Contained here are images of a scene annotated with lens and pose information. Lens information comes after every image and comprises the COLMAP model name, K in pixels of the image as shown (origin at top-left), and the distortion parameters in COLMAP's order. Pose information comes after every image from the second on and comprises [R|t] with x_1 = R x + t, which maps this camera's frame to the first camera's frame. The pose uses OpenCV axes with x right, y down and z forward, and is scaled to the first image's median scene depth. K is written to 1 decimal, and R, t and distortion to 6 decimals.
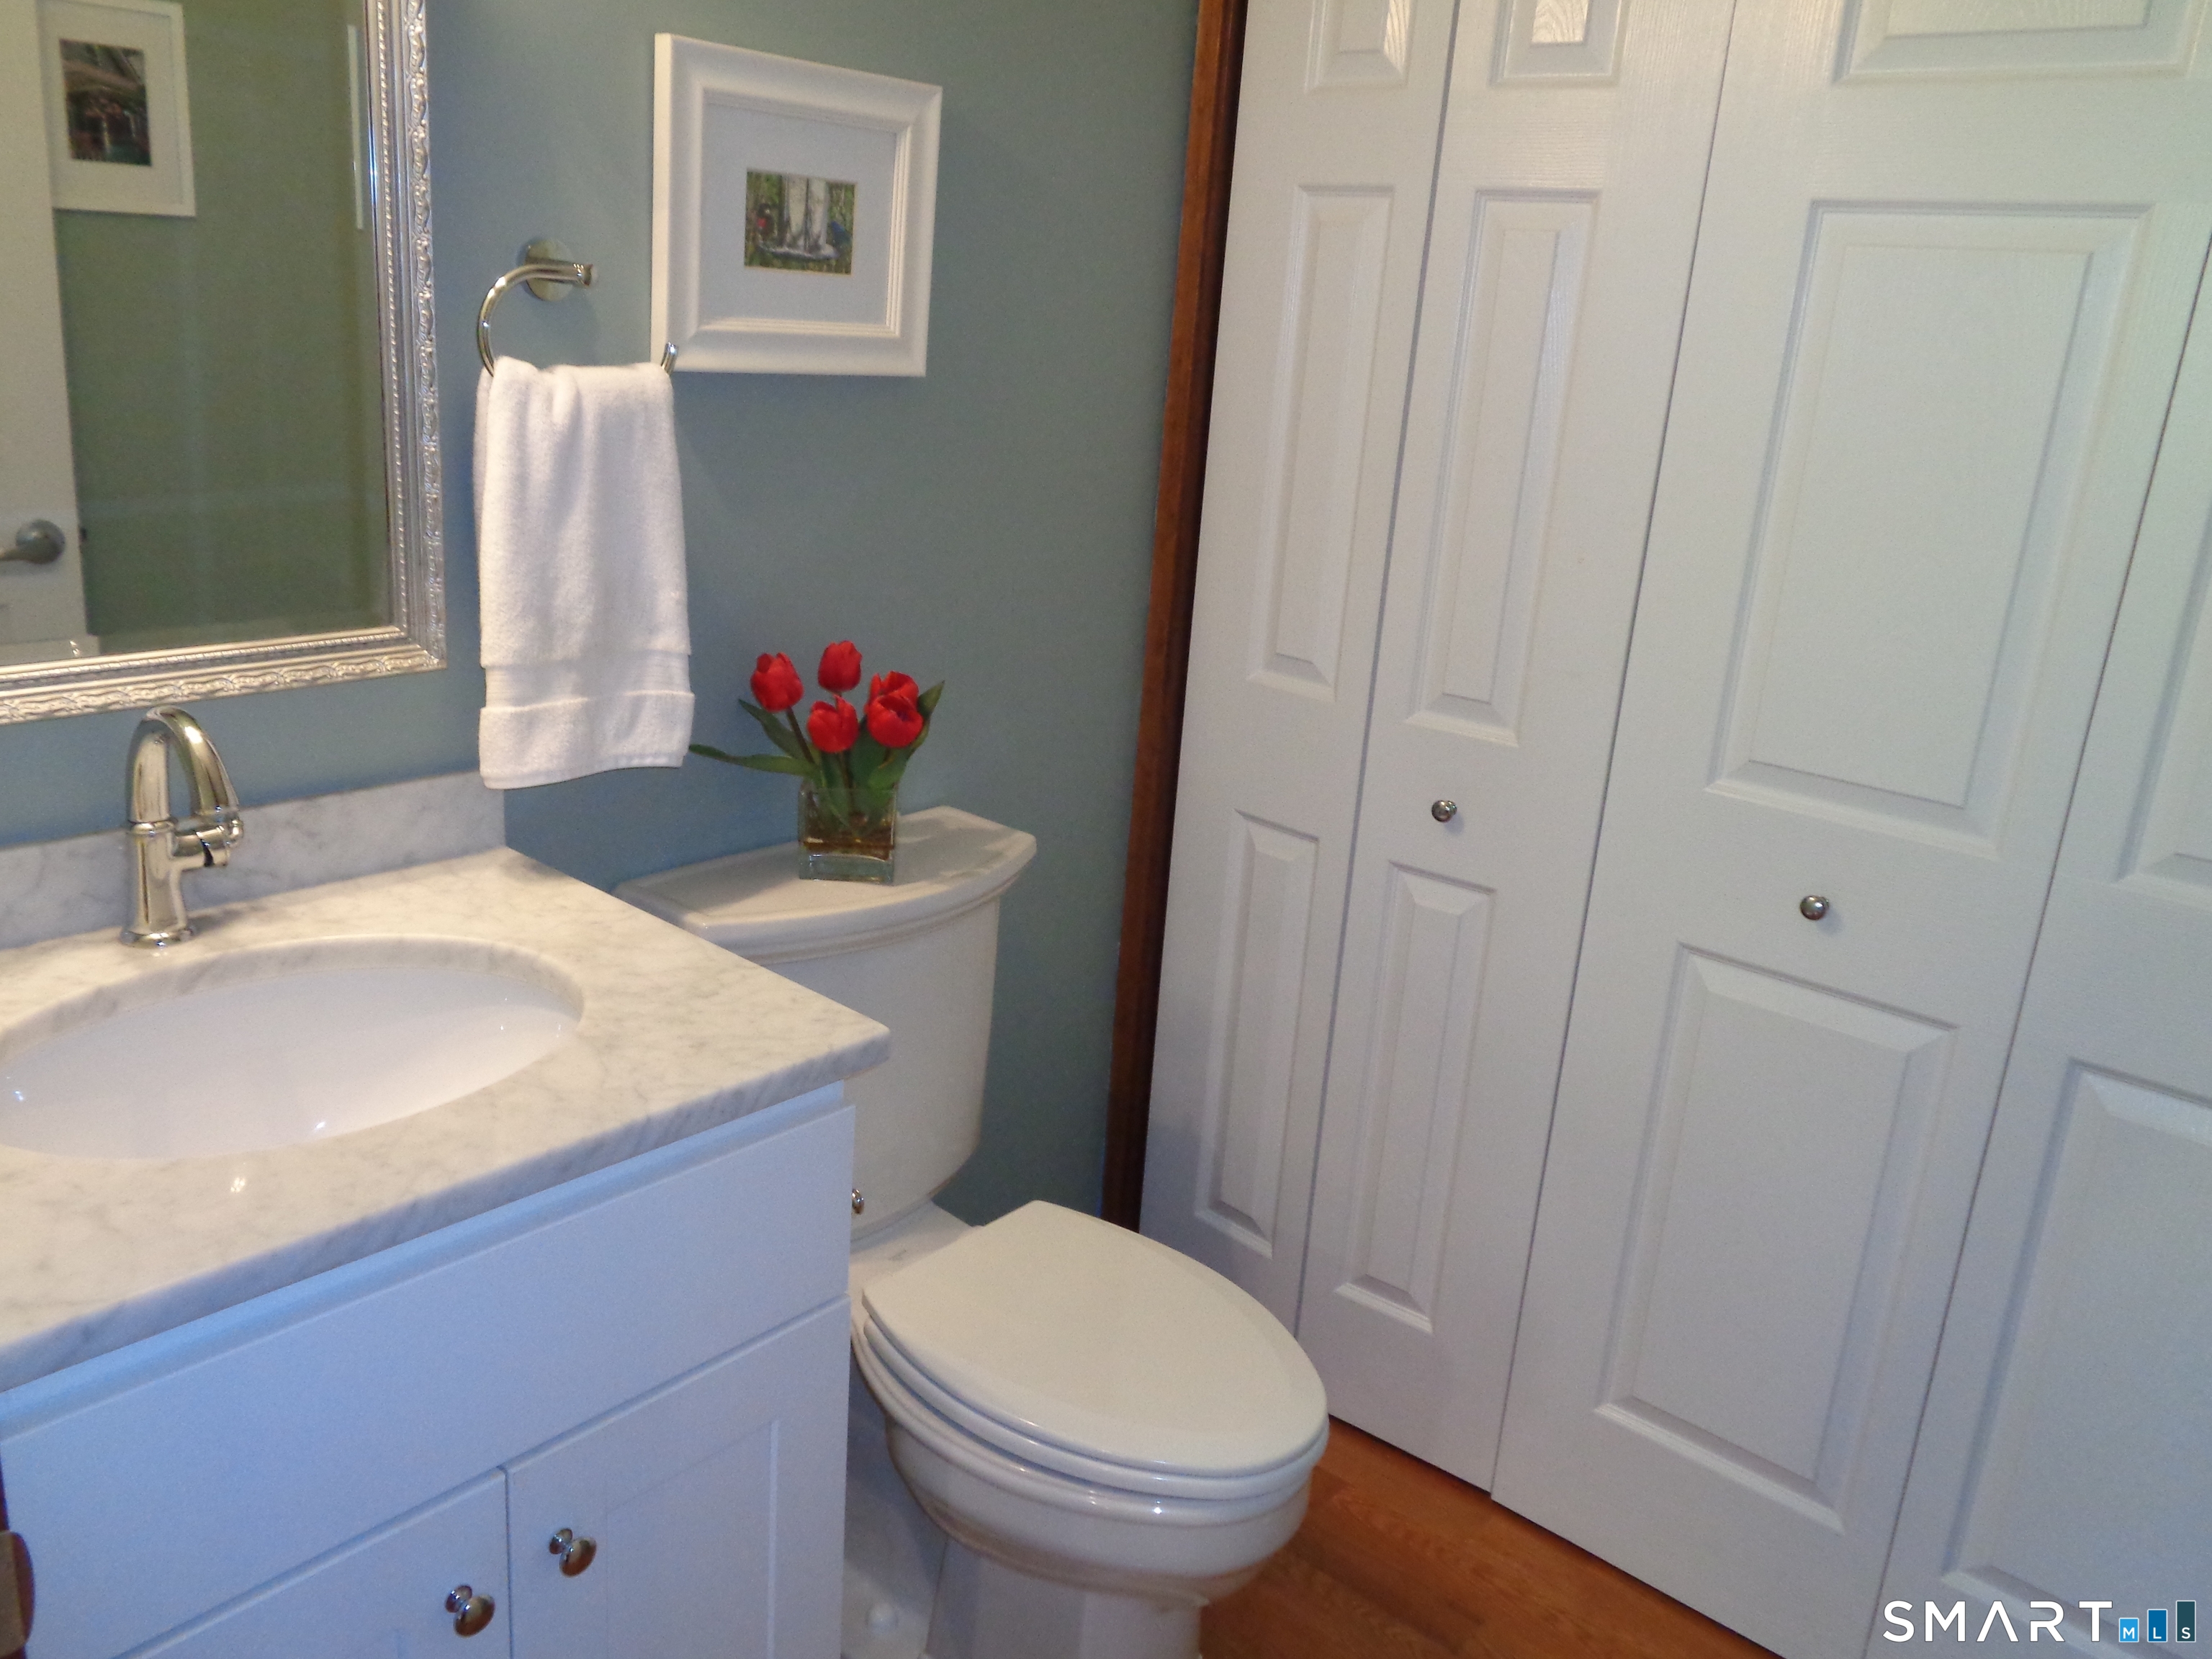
lens RADIAL K [[1687.0, 0, 947.0], [0, 1687.0, 769.9], [0, 0, 1]] dist [0.012523, 0.000298]
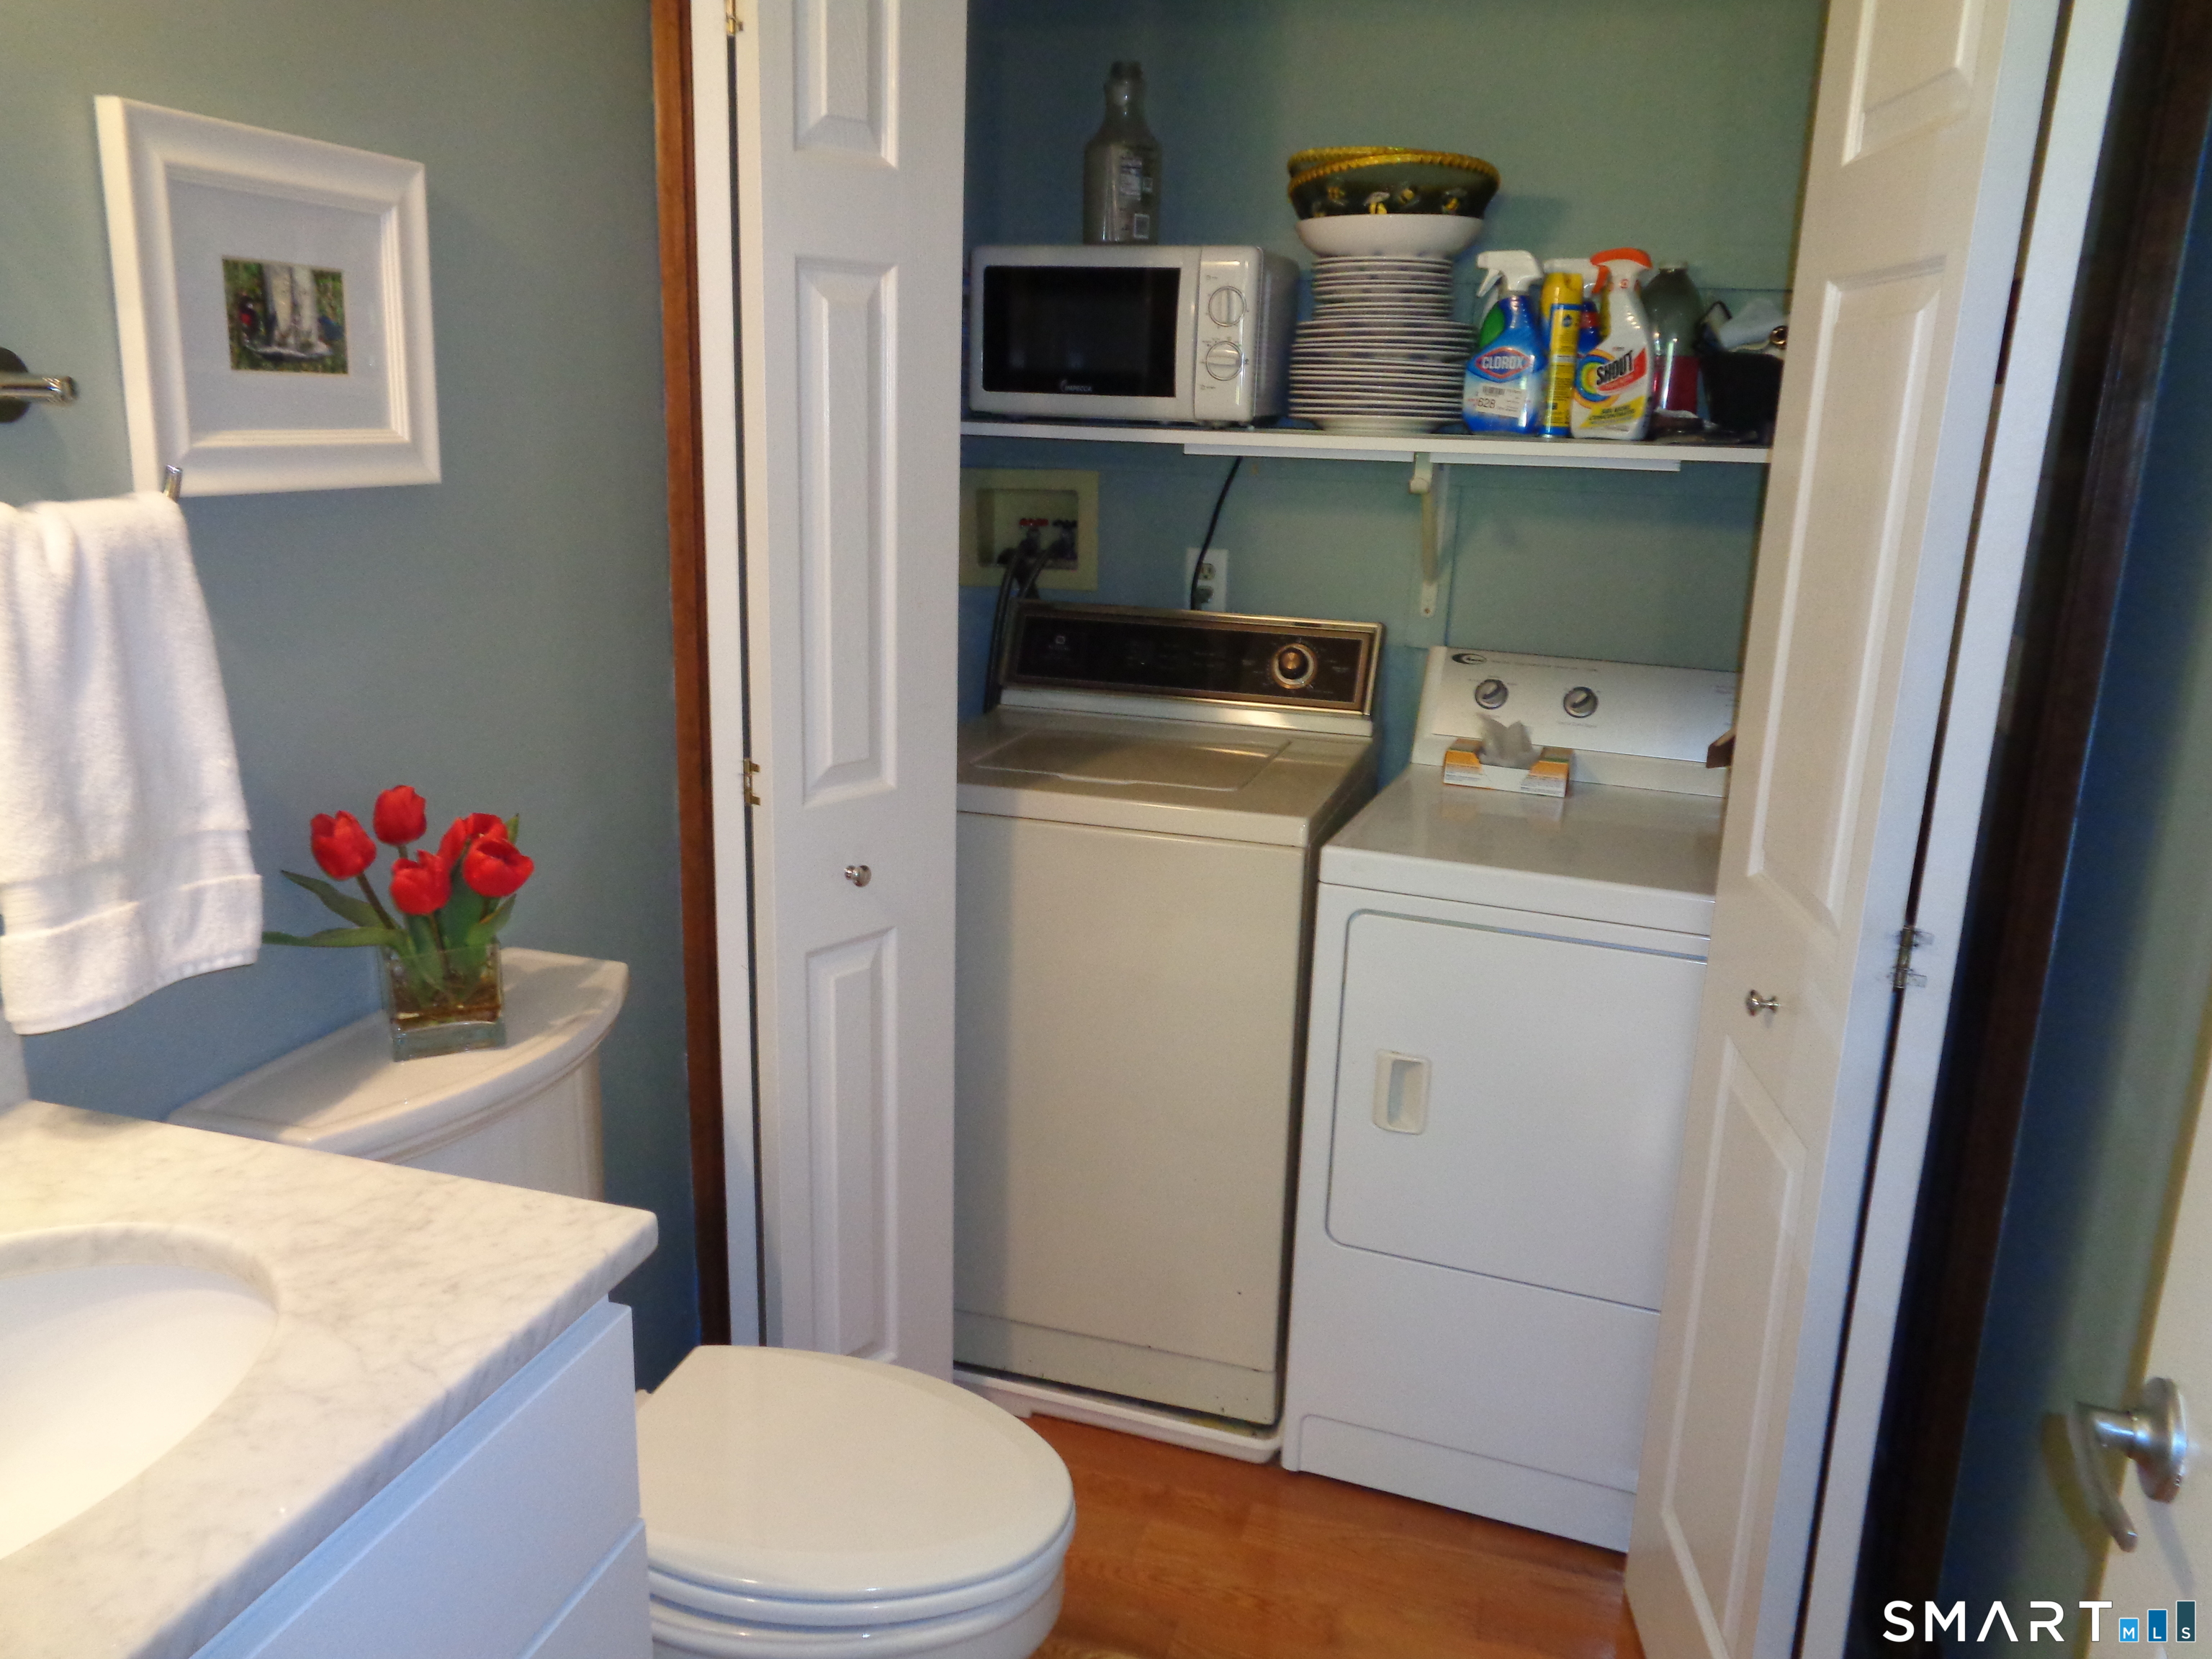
lens RADIAL K [[1687.0, 0, 1106.1], [0, 1687.0, 824.0], [0, 0, 1]] dist [0.012523, 0.000298]
pose [[0.905791, -0.149163, 0.396603, -0.098844], [0.153738, 0.987900, 0.020432, -0.022412], [-0.394852, 0.042466, 0.917763, 0.051918]]
